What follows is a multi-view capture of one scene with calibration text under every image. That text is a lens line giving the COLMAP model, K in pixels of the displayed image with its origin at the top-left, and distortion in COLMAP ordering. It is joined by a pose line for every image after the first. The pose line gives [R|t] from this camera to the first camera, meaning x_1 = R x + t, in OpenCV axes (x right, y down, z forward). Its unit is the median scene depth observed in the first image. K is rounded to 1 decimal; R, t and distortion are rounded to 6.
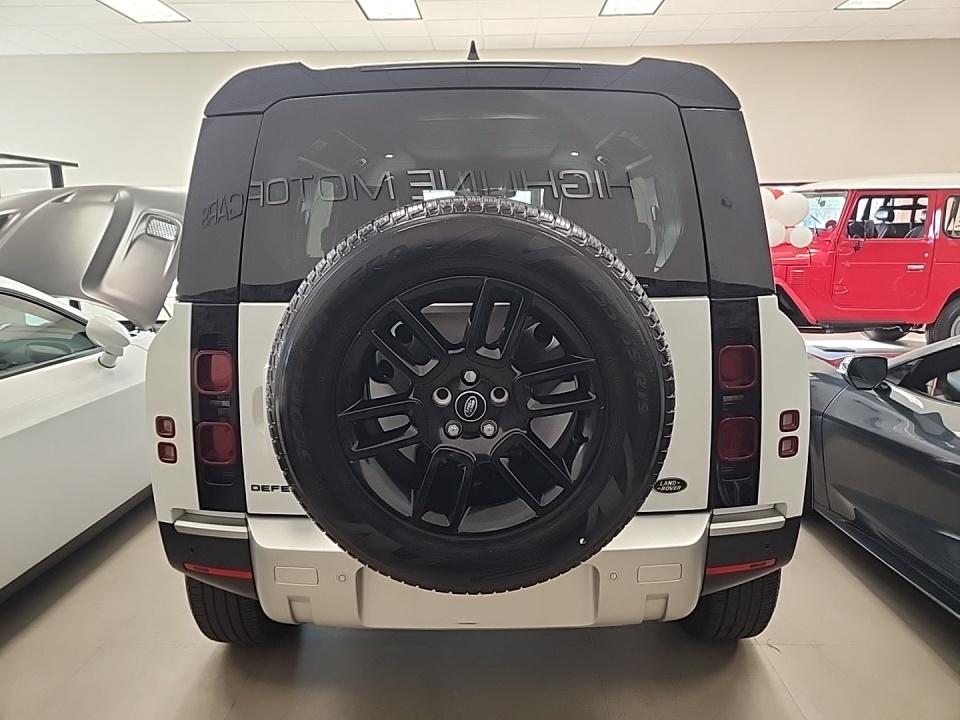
lens RADIAL K [[665.6, 0, 480.0], [0, 665.6, 360.0], [0, 0, 1]] dist [0.000355, -0.000670]
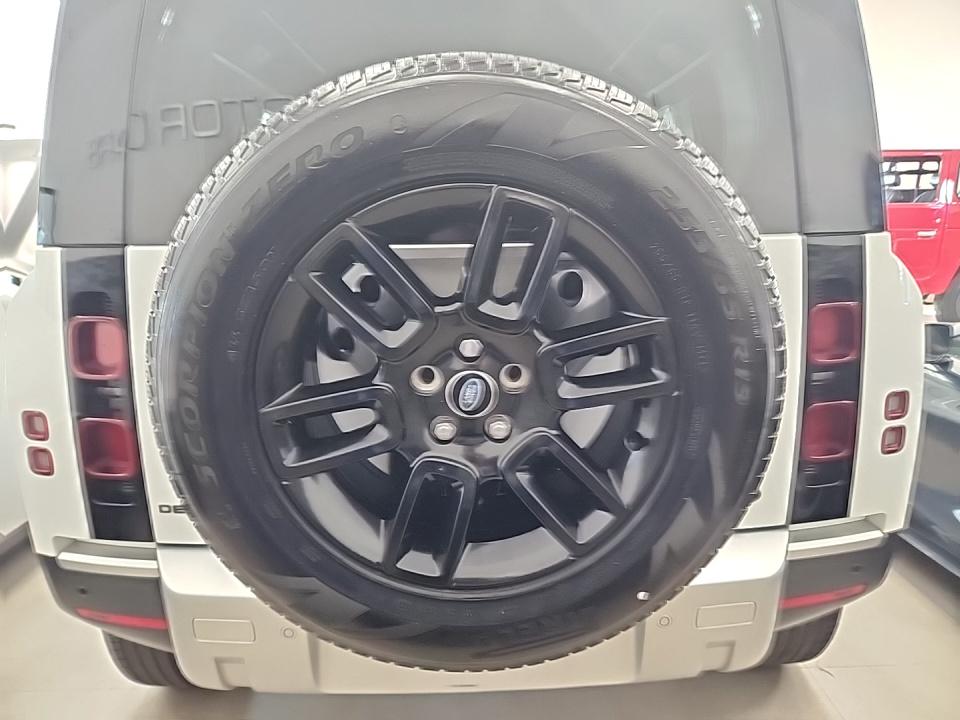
lens RADIAL K [[640.2, 0, 490.9], [0, 640.2, 362.1], [0, 0, 1]] dist [0.001735, 0.000544]
pose [[0.998814, -0.010983, 0.047432, -0.021089], [0.009372, 0.999377, 0.034040, 0.015790], [-0.047776, -0.033555, 0.998294, 0.339502]]
